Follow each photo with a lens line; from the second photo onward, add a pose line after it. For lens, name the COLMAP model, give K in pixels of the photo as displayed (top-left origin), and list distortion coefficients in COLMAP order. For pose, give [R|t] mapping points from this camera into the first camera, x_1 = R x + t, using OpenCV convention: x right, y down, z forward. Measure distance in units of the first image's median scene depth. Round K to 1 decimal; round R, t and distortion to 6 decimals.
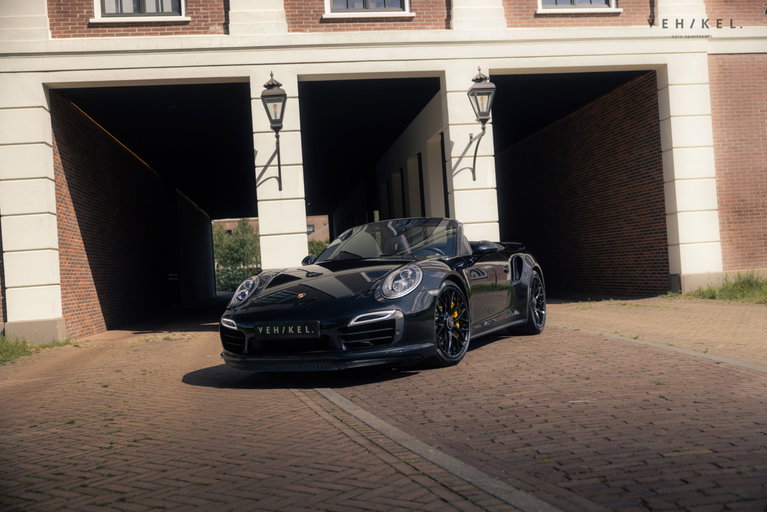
lens RADIAL K [[808.4, 0, 383.4], [0, 808.4, 254.0], [0, 0, 1]] dist [0.073108, 0.000000]
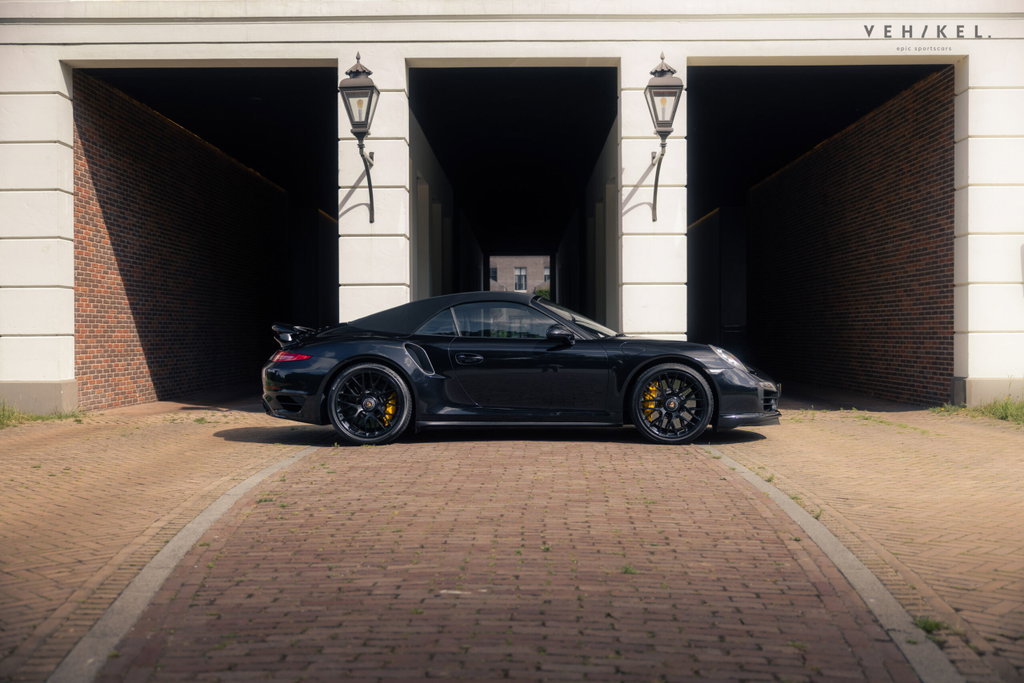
lens RADIAL K [[1112.3, 0, 512.3], [0, 1112.3, 343.8], [0, 0, 1]] dist [0.082473, 0.000000]
pose [[0.987276, 0.063769, -0.145670, 0.141165], [-0.058857, 0.997551, 0.037786, -0.016568], [0.147723, -0.028731, 0.988611, 0.050461]]
